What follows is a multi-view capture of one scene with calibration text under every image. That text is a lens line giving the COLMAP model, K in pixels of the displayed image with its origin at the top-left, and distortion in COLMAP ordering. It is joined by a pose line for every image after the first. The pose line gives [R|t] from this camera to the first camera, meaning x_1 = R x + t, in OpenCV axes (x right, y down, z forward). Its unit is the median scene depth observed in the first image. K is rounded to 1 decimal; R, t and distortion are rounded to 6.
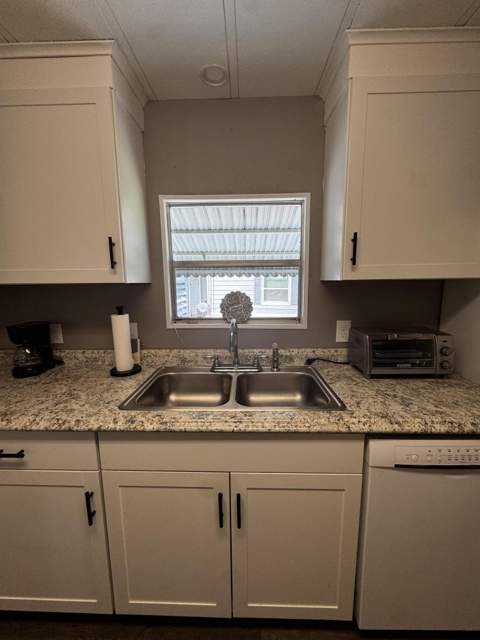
lens RADIAL K [[255.1, 0, 238.8], [0, 255.1, 318.9], [0, 0, 1]] dist [0.000238, 0.000144]
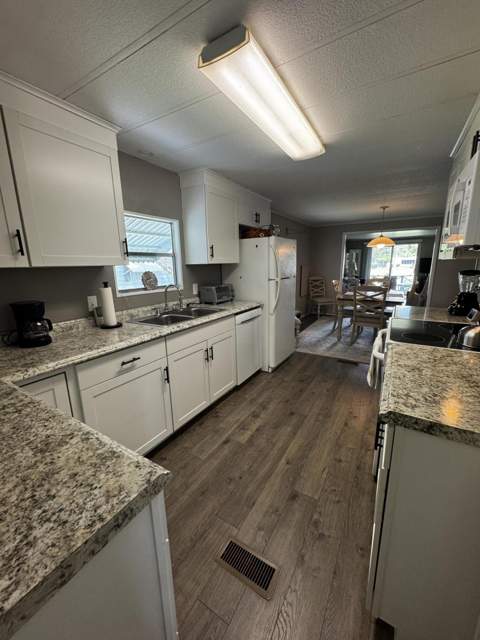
lens RADIAL K [[254.1, 0, 239.9], [0, 254.1, 315.7], [0, 0, 1]] dist [0.001354, 0.000821]
pose [[0.507496, -0.174271, 0.843847, -1.345279], [0.141668, 0.982882, 0.117784, 0.079815], [-0.849928, 0.059771, 0.523497, -0.424610]]
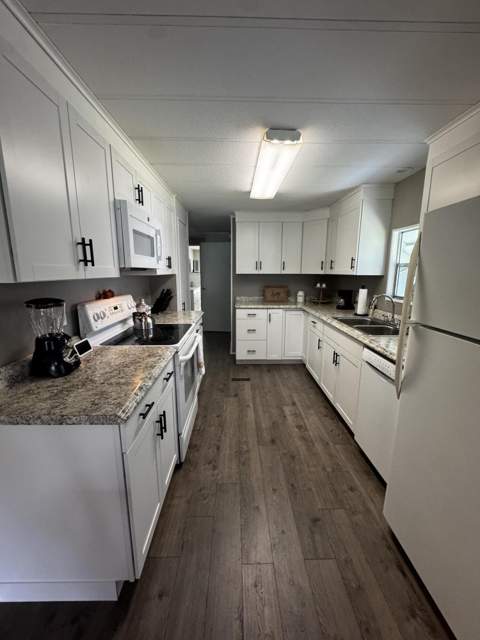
lens RADIAL K [[254.1, 0, 239.9], [0, 254.1, 315.7], [0, 0, 1]] dist [0.001354, 0.000821]
pose [[0.036333, 0.184356, -0.982188, 1.776422], [-0.154866, 0.972002, 0.176715, -0.014665], [0.987267, 0.145687, 0.063866, -0.178729]]
